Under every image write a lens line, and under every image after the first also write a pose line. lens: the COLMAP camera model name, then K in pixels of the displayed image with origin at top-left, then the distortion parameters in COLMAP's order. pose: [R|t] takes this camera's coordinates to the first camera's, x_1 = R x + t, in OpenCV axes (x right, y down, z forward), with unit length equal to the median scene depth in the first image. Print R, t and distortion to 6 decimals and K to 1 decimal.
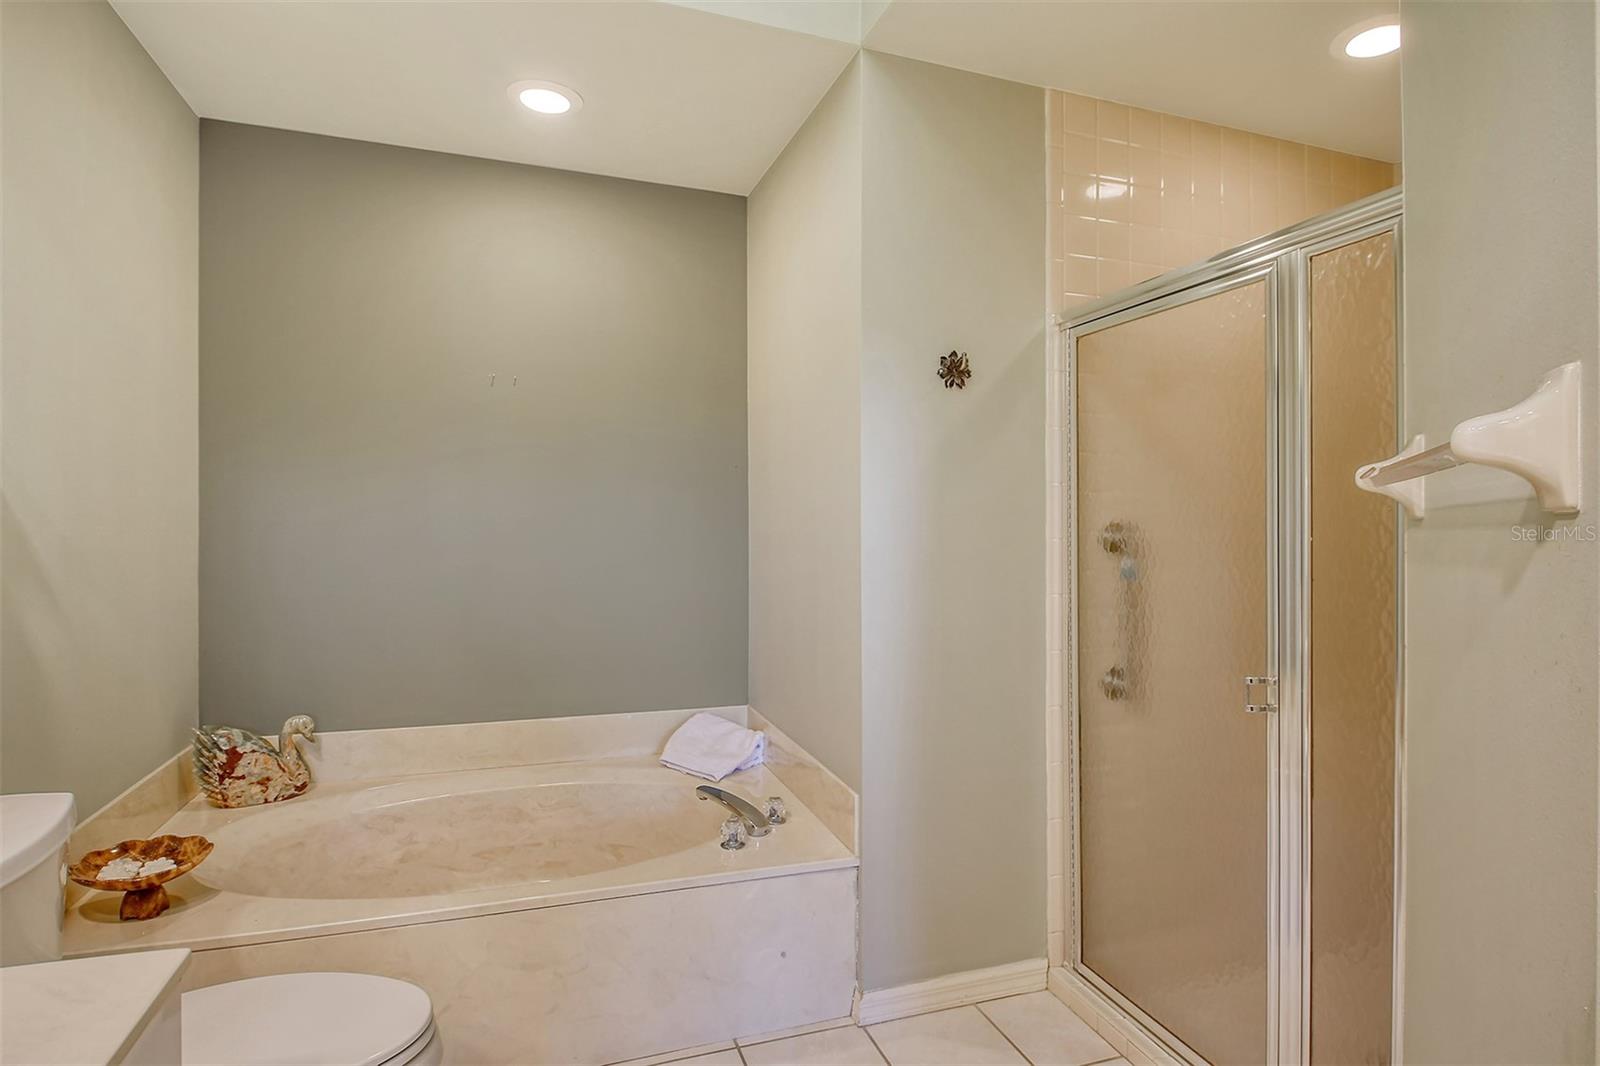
lens RADIAL K [[837.3, 0, 797.9], [0, 837.3, 517.0], [0, 0, 1]] dist [0.020712, -0.025560]
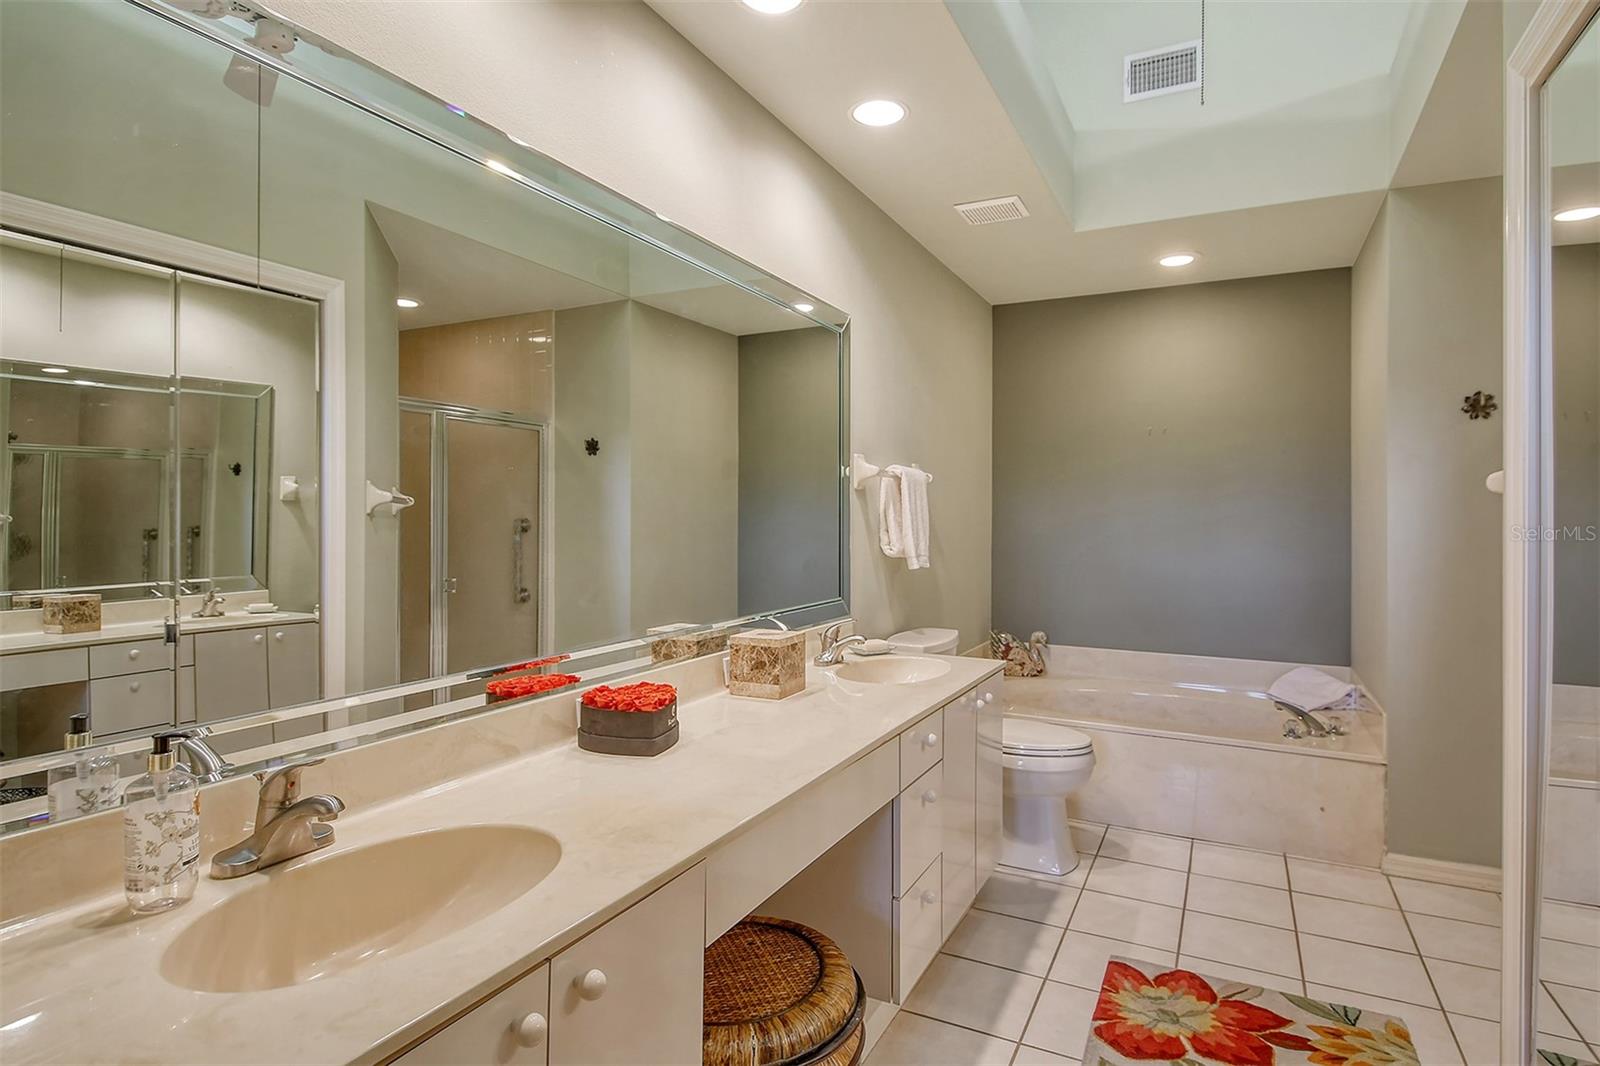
lens RADIAL K [[854.4, 0, 818.3], [0, 854.4, 533.8], [0, 0, 1]] dist [0.019335, -0.029458]
pose [[0.699294, 0.006447, -0.714805, 0.377720], [-0.002371, 0.999975, 0.006699, 0.017118], [0.714830, -0.002990, 0.699292, -0.608071]]
